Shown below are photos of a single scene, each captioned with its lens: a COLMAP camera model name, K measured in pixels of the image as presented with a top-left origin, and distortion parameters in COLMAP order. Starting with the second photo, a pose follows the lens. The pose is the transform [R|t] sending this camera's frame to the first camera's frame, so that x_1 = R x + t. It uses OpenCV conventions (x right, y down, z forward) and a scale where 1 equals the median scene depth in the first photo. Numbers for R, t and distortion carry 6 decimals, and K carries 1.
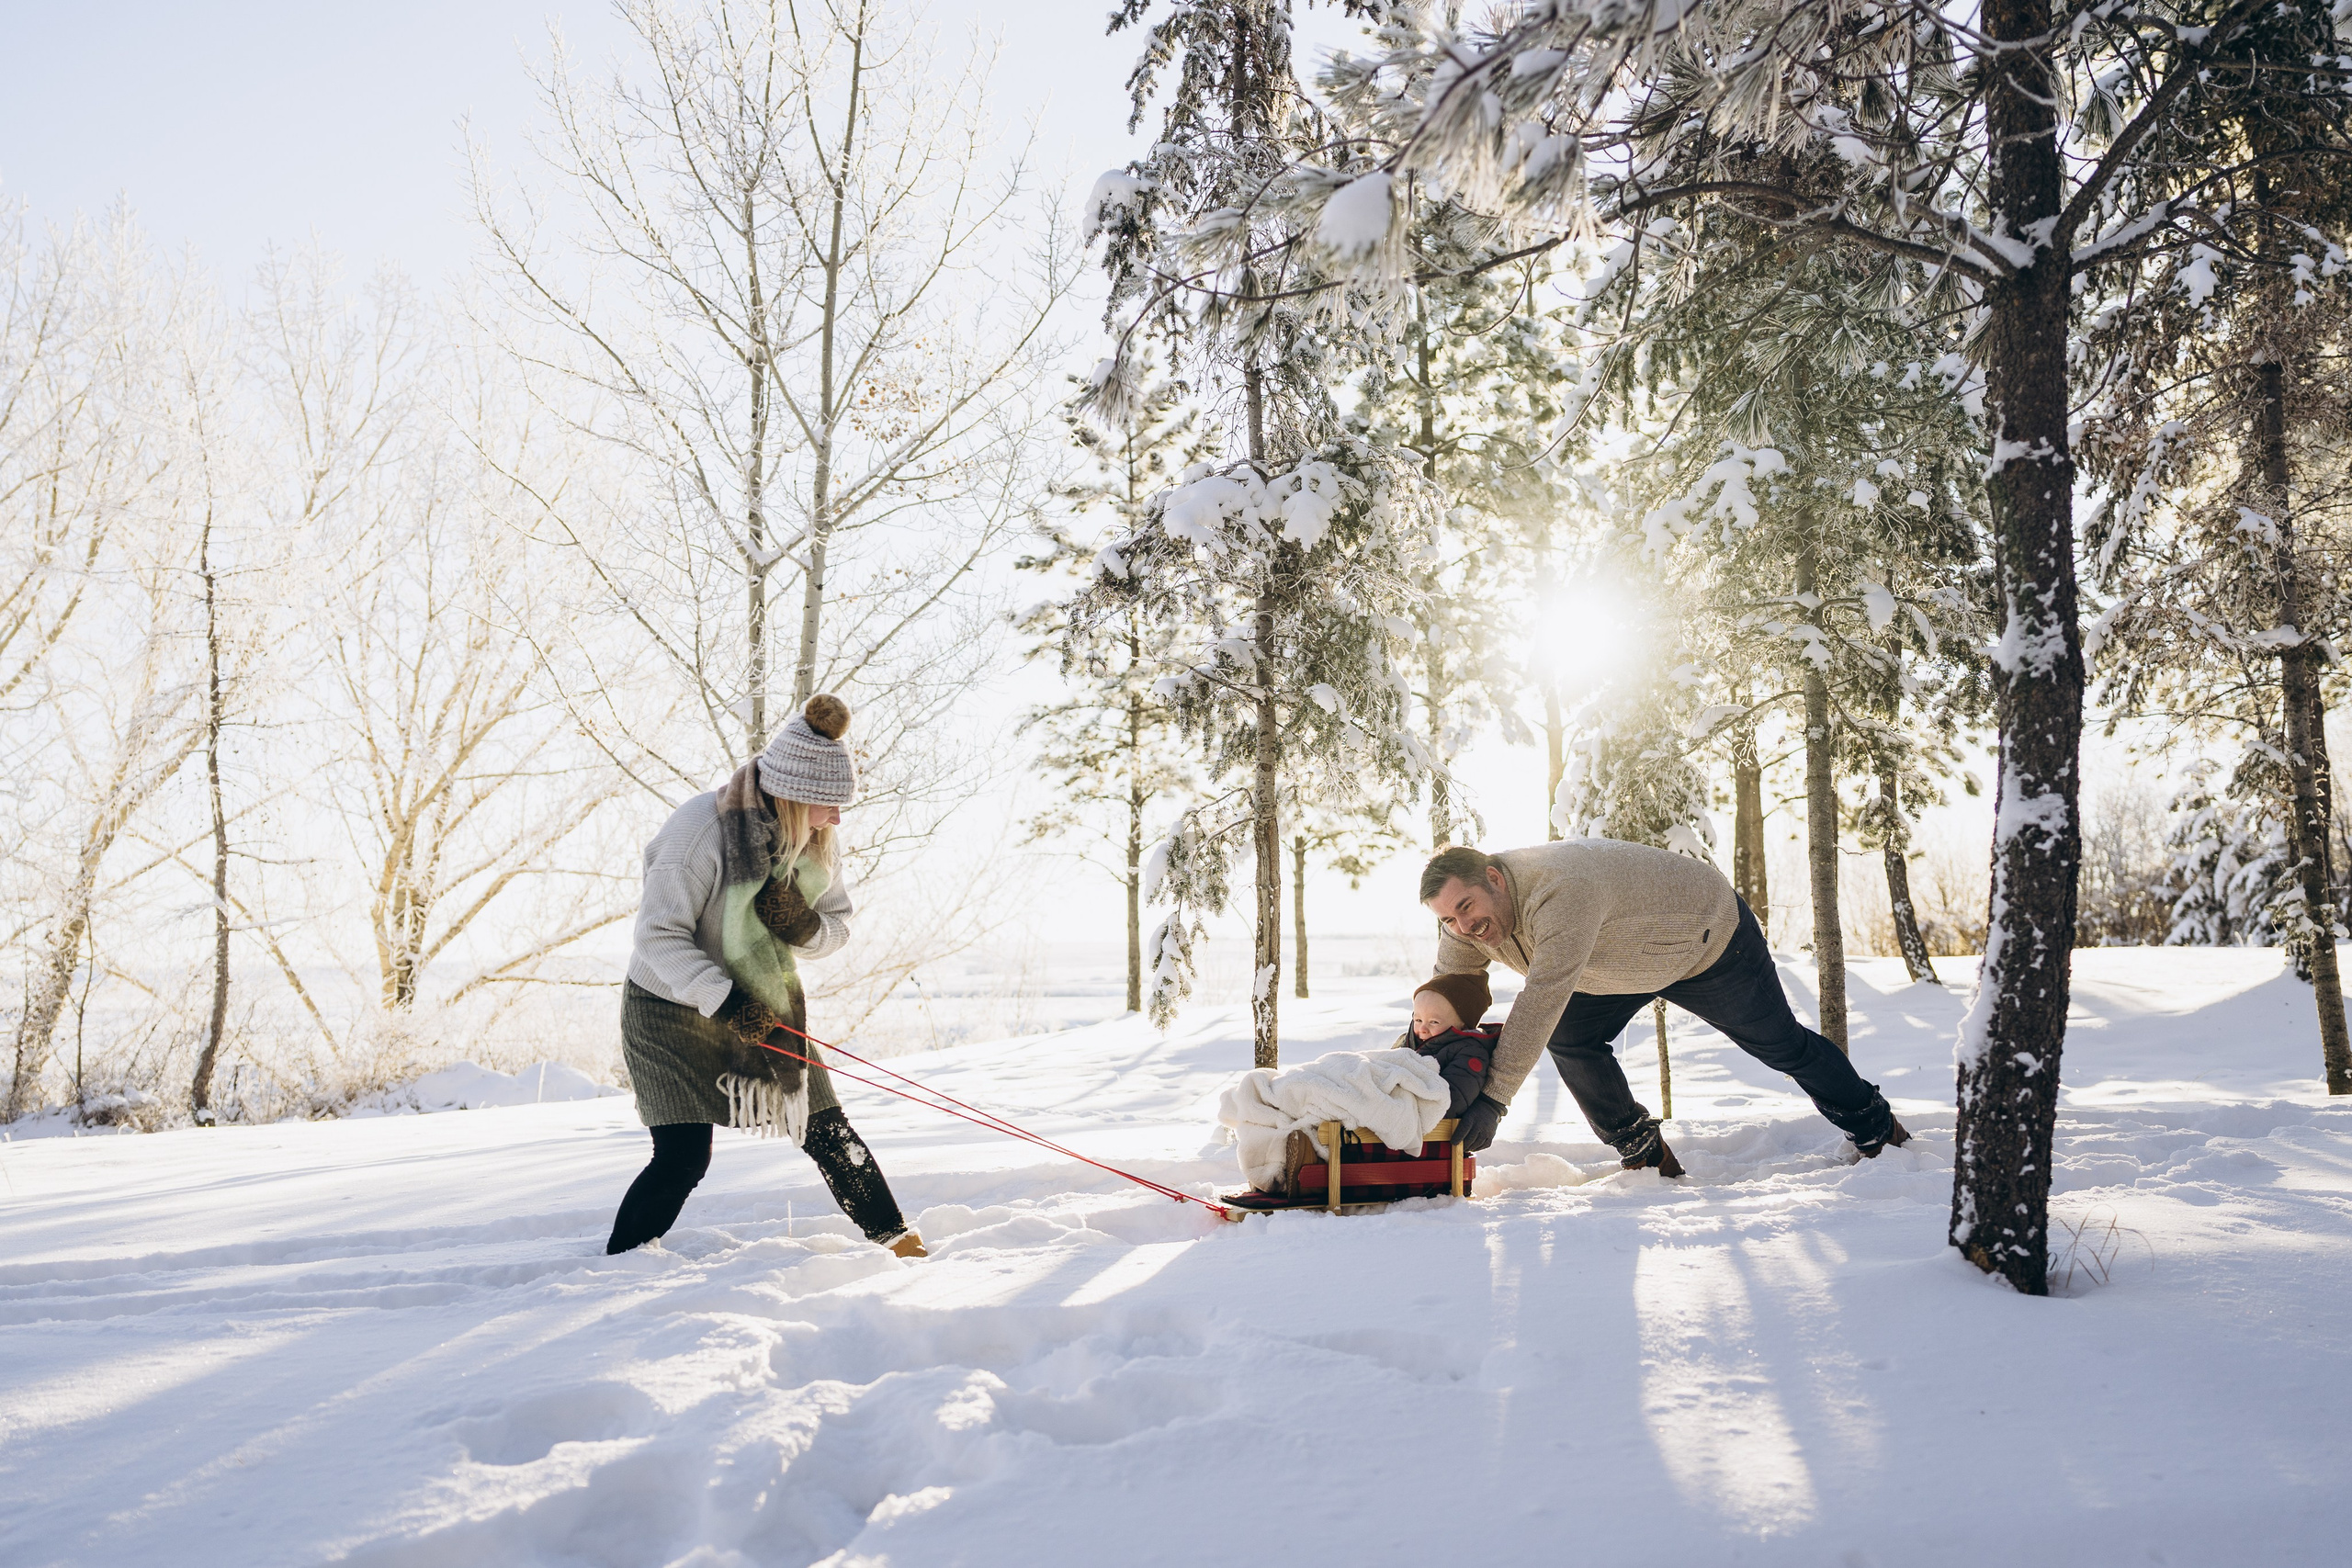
lens RADIAL K [[2045.0, 0, 1280.2], [0, 2045.0, 891.4], [0, 0, 1]] dist [-0.000894, -0.009798]
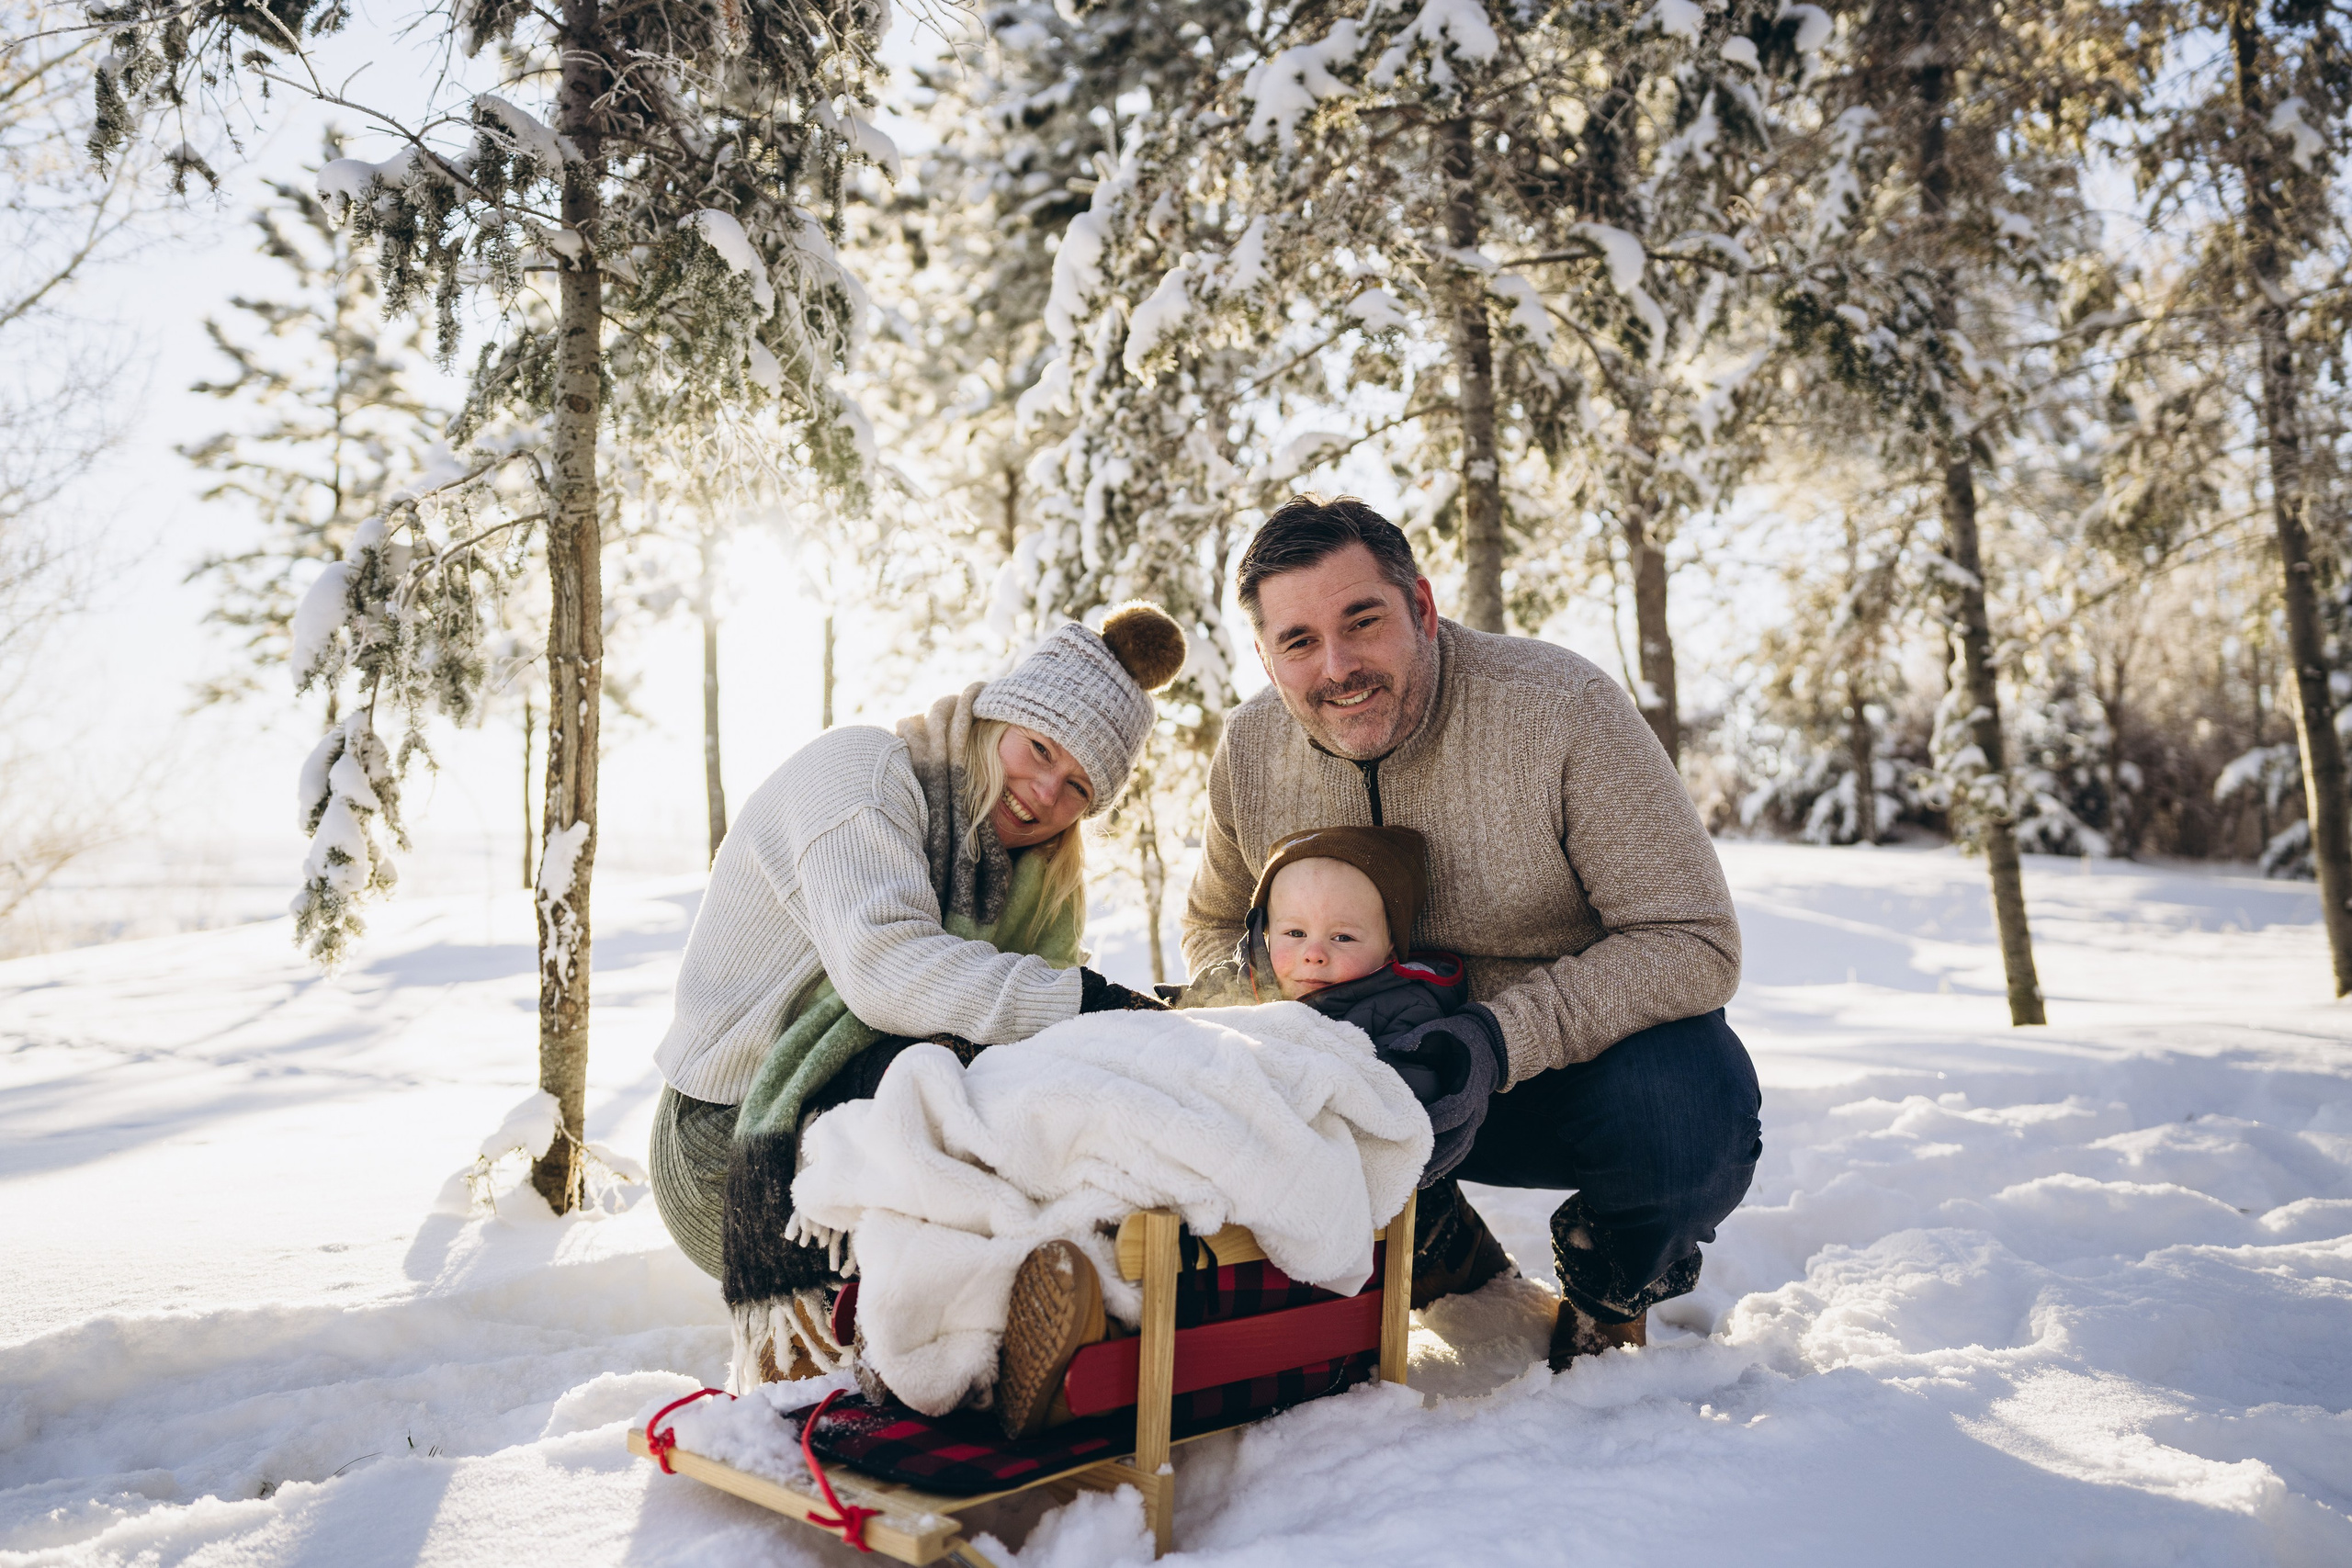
lens RADIAL K [[1863.5, 0, 1176.0], [0, 1863.5, 784.0], [0, 0, 1]] dist [-0.008499, -0.001457]
pose [[0.938697, 0.019350, 0.344201, -0.023325], [-0.017434, 0.999811, -0.008661, 0.027935], [-0.344303, 0.002129, 0.938856, 0.546263]]
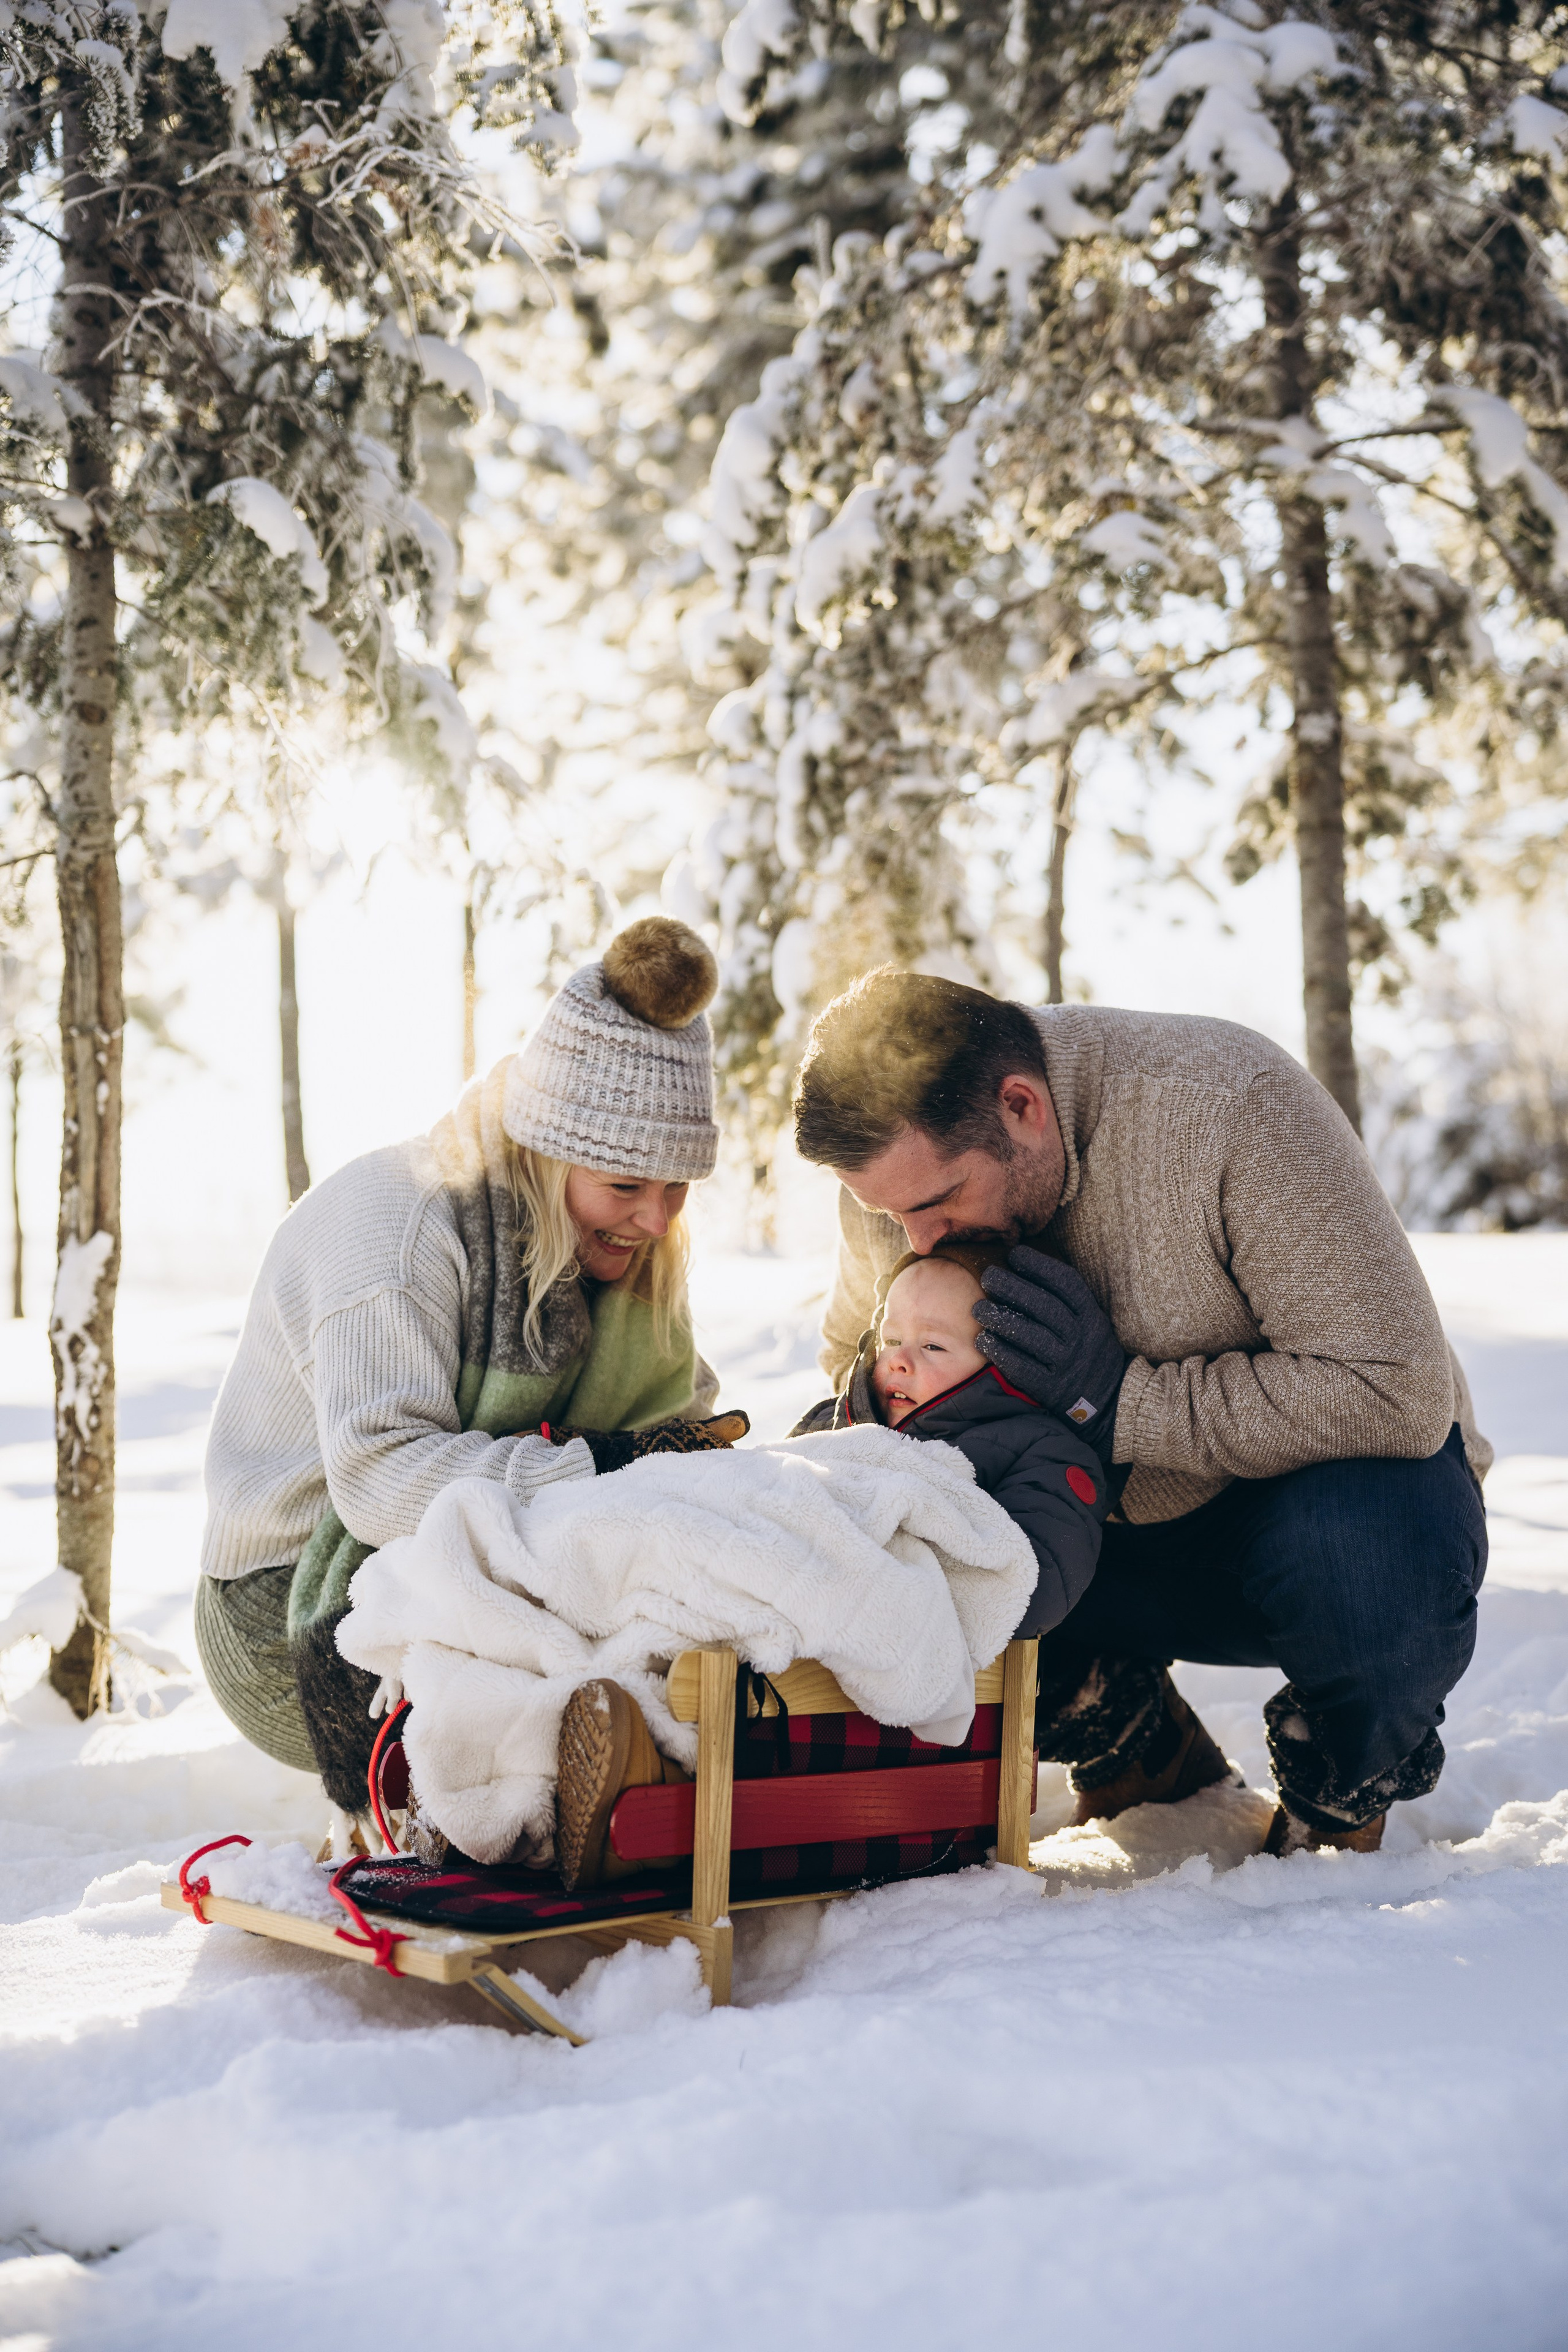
lens RADIAL K [[3042.4, 0, 783.5], [0, 3042.4, 1182.7], [0, 0, 1]] dist [0.002928, -0.001798]
pose [[0.965076, 0.004299, 0.261936, -0.030043], [-0.005758, 0.999972, 0.004801, 0.022494], [-0.261908, -0.006141, 0.965073, 0.420118]]
